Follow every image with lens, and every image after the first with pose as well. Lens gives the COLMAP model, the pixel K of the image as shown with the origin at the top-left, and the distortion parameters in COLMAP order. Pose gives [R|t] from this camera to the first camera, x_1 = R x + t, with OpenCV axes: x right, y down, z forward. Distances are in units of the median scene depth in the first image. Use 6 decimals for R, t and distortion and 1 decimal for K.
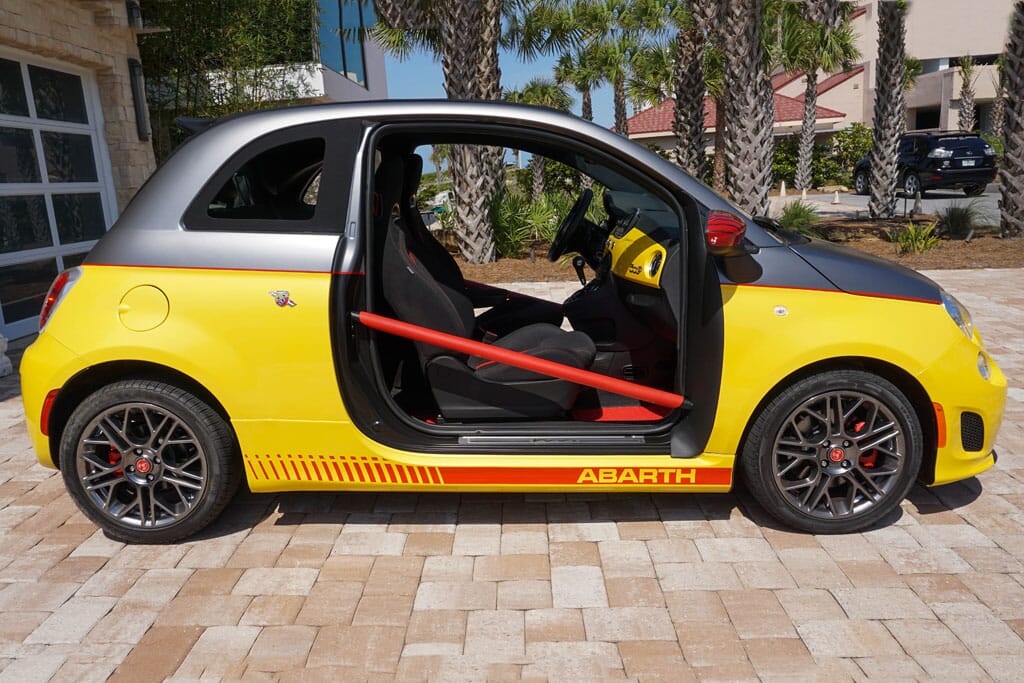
lens RADIAL K [[765.6, 0, 499.7], [0, 765.6, 345.9], [0, 0, 1]] dist [-0.032470, 0.006399]
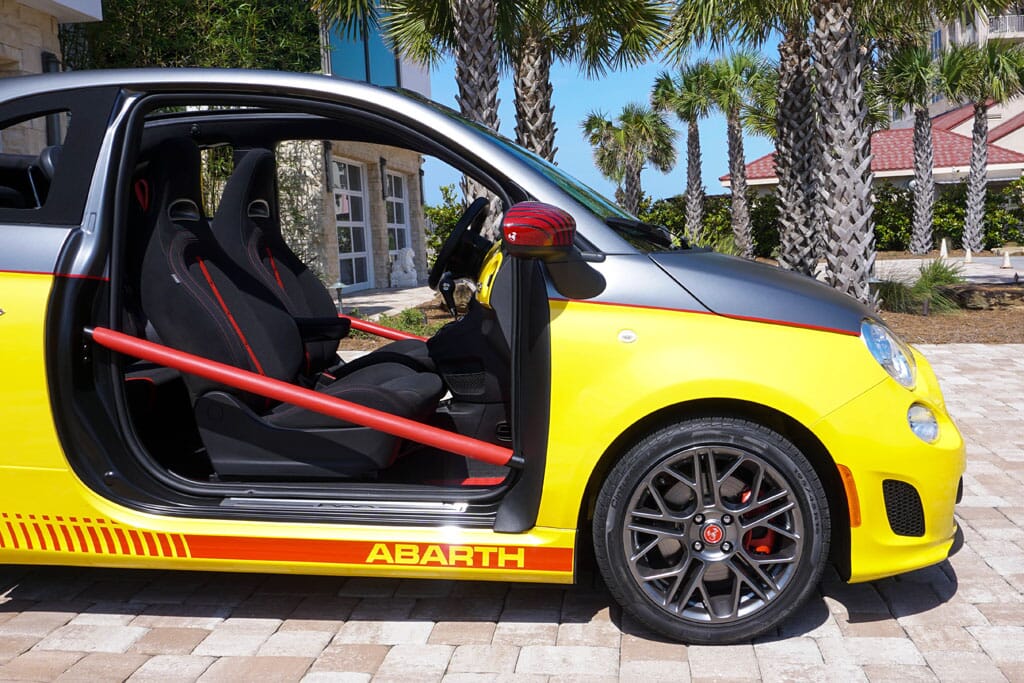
lens RADIAL K [[1017.1, 0, 602.5], [0, 1017.1, 336.3], [0, 0, 1]] dist [-0.052040, 0.028116]
pose [[0.999665, 0.024780, -0.007406, 0.331264], [-0.025476, 0.992830, -0.116788, 0.068869], [0.004459, 0.116938, 0.993129, -0.004471]]
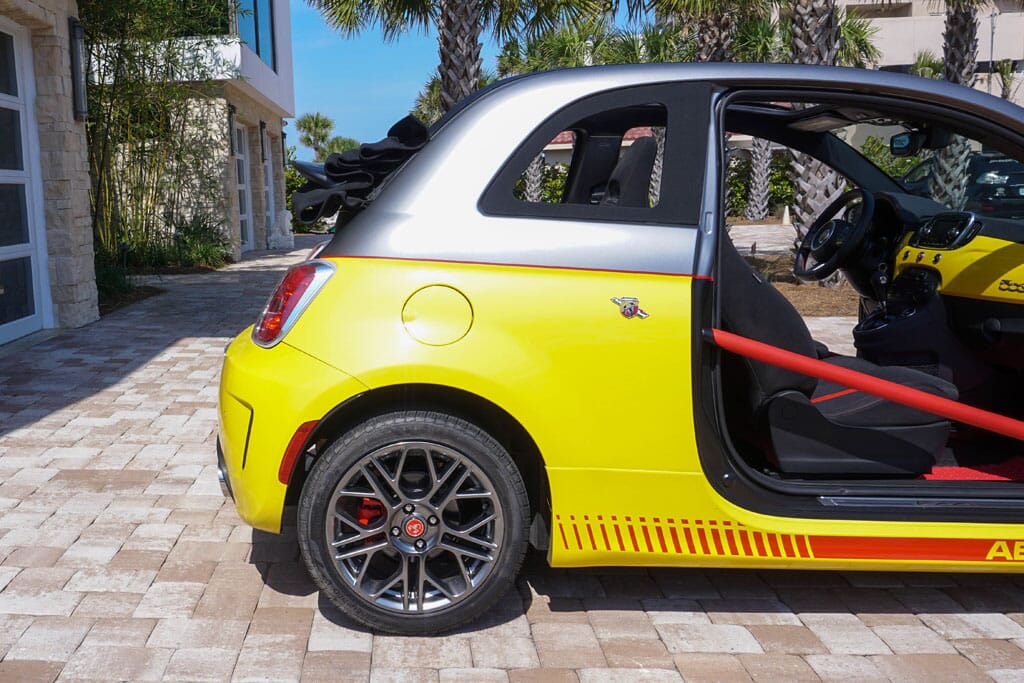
lens RADIAL K [[990.6, 0, 402.4], [0, 990.6, 342.1], [0, 0, 1]] dist [-0.070700, 0.075415]
pose [[0.999266, 0.027840, 0.026323, -0.509673], [-0.025976, 0.997299, -0.068698, 0.043779], [-0.028165, 0.067964, 0.997290, 0.029771]]
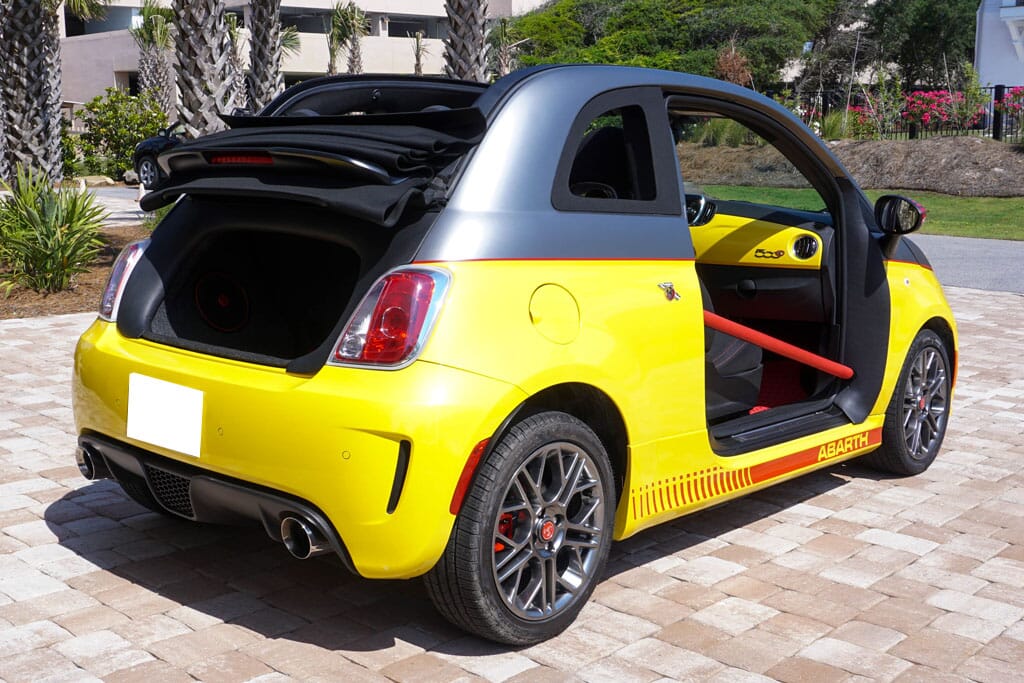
lens RADIAL K [[1195.5, 0, 512.0], [0, 1195.5, 341.5], [0, 0, 1]] dist [-0.060822, -0.022596]
pose [[0.644080, -0.074951, 0.761278, -1.340375], [0.127731, 0.991754, -0.010425, -0.013771], [-0.754219, 0.103954, 0.648342, 0.265136]]
